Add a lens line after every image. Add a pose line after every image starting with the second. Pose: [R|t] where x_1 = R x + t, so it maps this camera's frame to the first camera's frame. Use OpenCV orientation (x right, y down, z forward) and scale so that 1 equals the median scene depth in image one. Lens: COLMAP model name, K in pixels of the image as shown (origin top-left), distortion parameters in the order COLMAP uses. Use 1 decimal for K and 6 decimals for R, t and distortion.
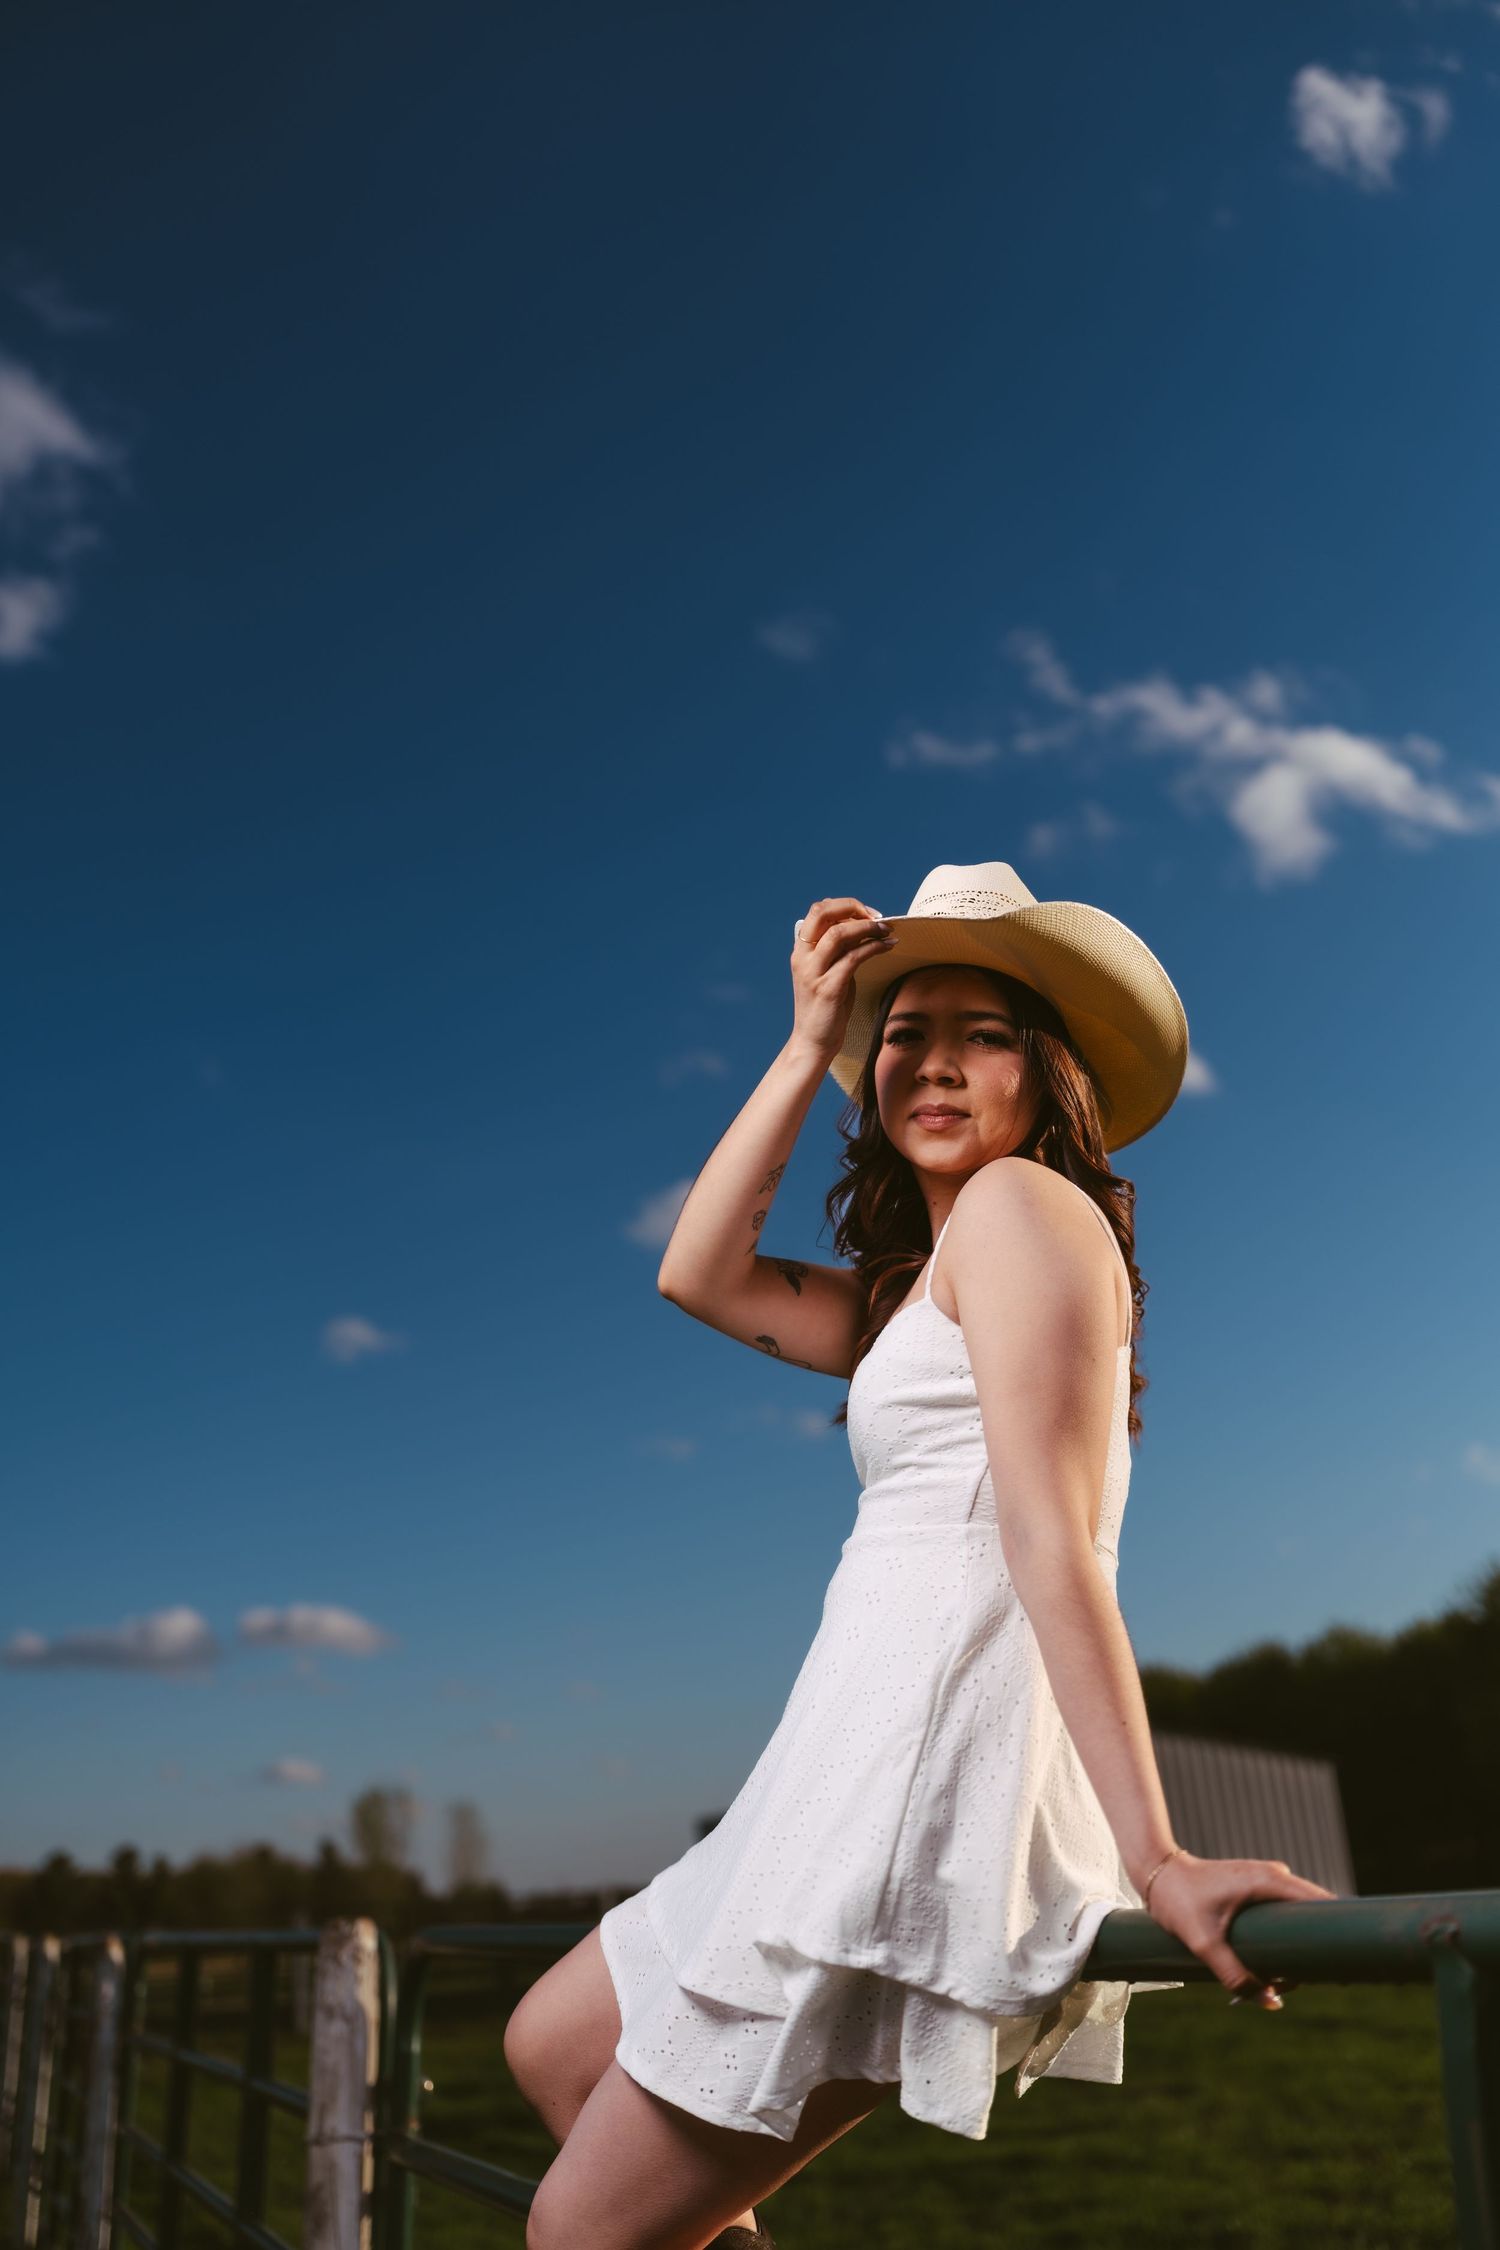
lens RADIAL K [[2102.3, 0, 768.1], [0, 2102.3, 1126.0], [0, 0, 1]] dist [-0.035477, 0.000000]
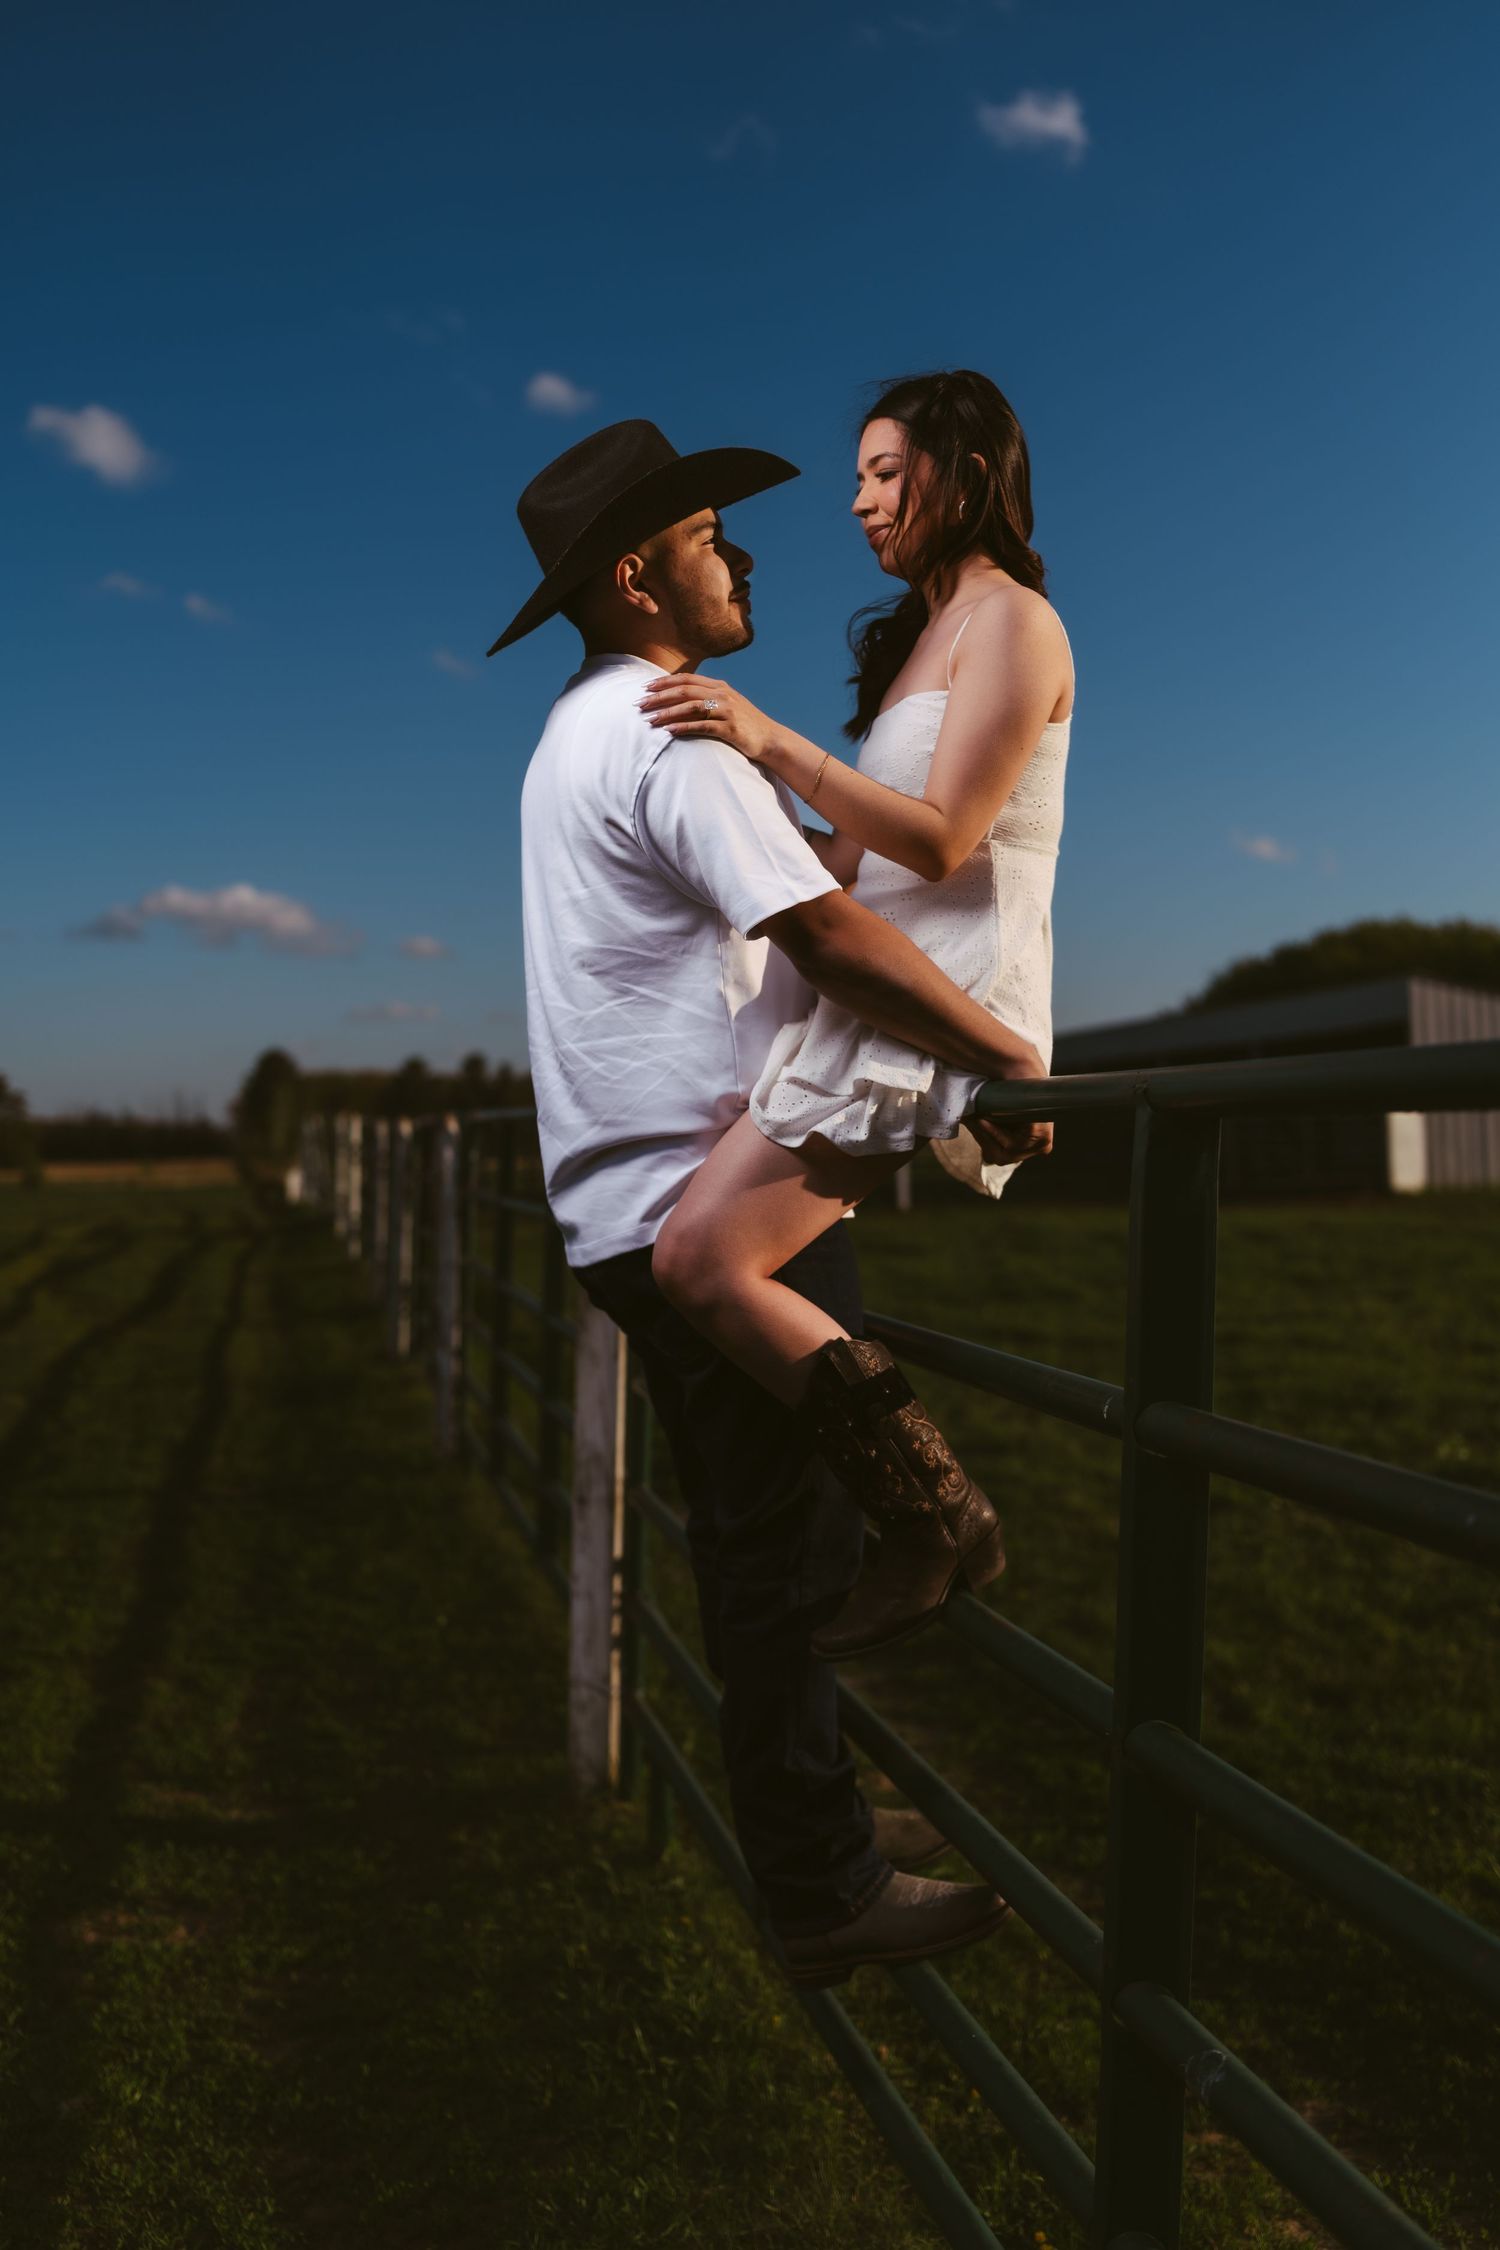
lens RADIAL K [[2102.3, 0, 753.2], [0, 2102.3, 1156.3], [0, 0, 1]] dist [-0.035477, 0.000000]
pose [[0.987665, 0.047278, -0.149273, 0.195515], [0.010433, 0.931341, 0.363999, -0.134965], [0.156233, -0.361066, 0.919360, -0.463964]]
